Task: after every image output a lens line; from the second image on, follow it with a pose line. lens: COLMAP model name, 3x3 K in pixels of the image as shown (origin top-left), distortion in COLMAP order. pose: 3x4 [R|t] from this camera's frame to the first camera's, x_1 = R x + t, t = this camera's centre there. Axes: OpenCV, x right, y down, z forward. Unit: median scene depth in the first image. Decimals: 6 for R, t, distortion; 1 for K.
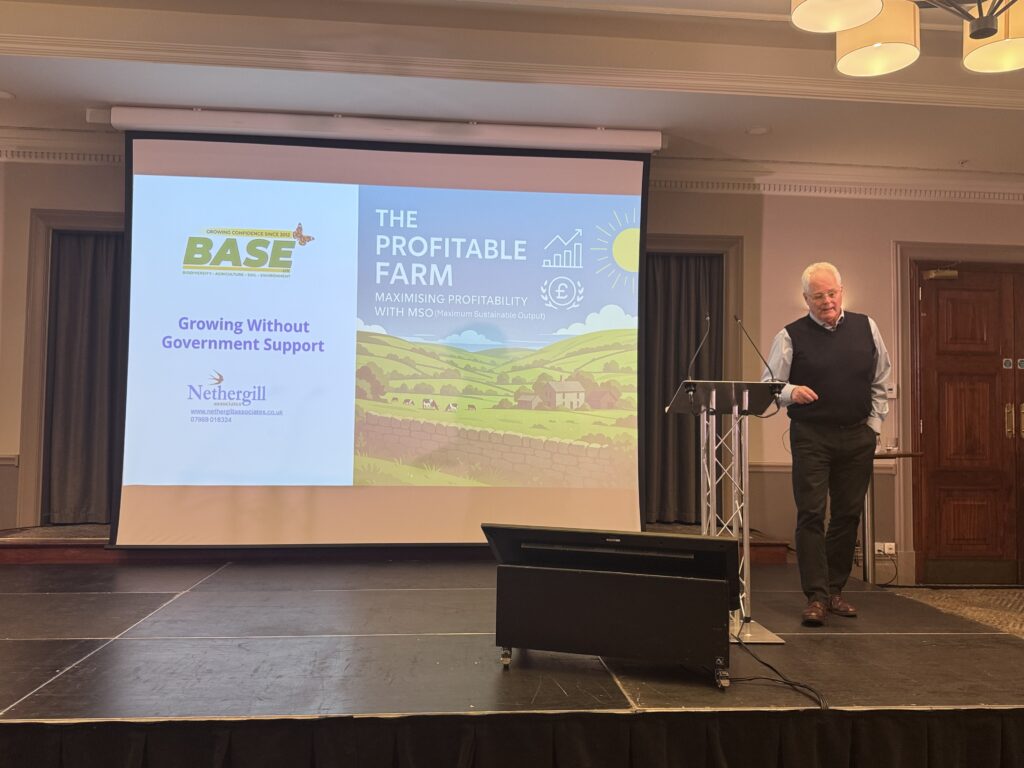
lens RADIAL K [[830.0, 0, 511.1], [0, 830.0, 381.9], [0, 0, 1]] dist [0.140701, -0.248644]
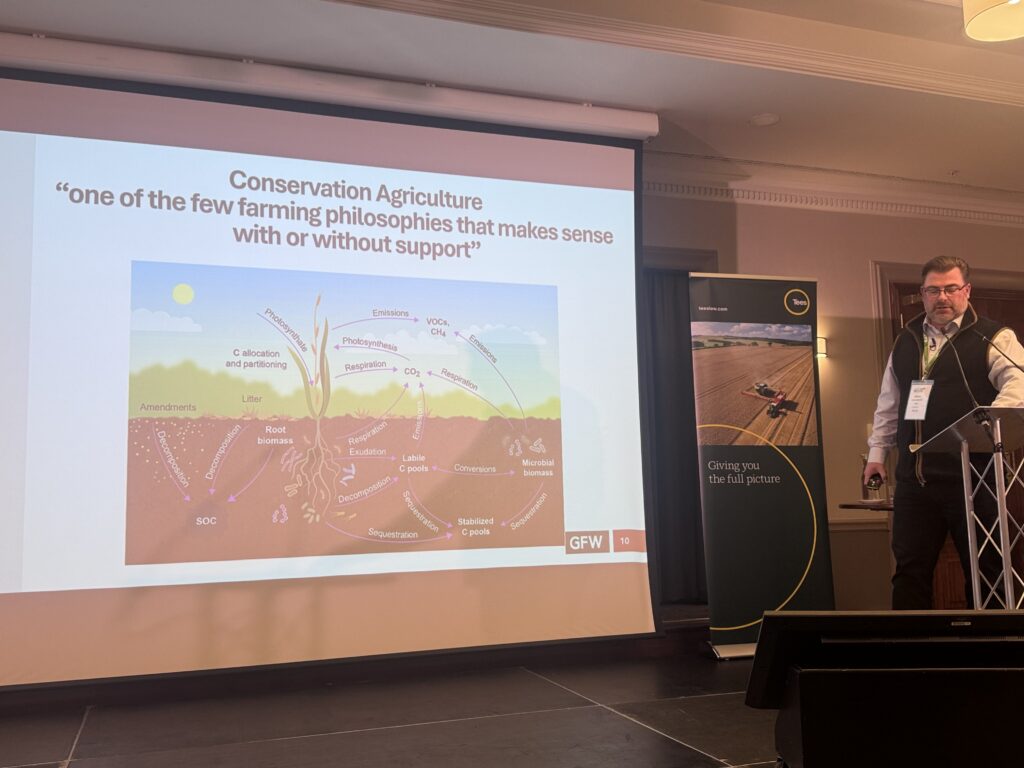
lens RADIAL K [[964.4, 0, 512.0], [0, 964.4, 384.0], [0, 0, 1]] dist [0.148558, -0.249758]
pose [[0.966955, -0.006824, 0.254857, -0.178745], [0.022649, 0.997989, -0.059211, 0.012585], [-0.253940, 0.063026, 0.965164, 0.132488]]
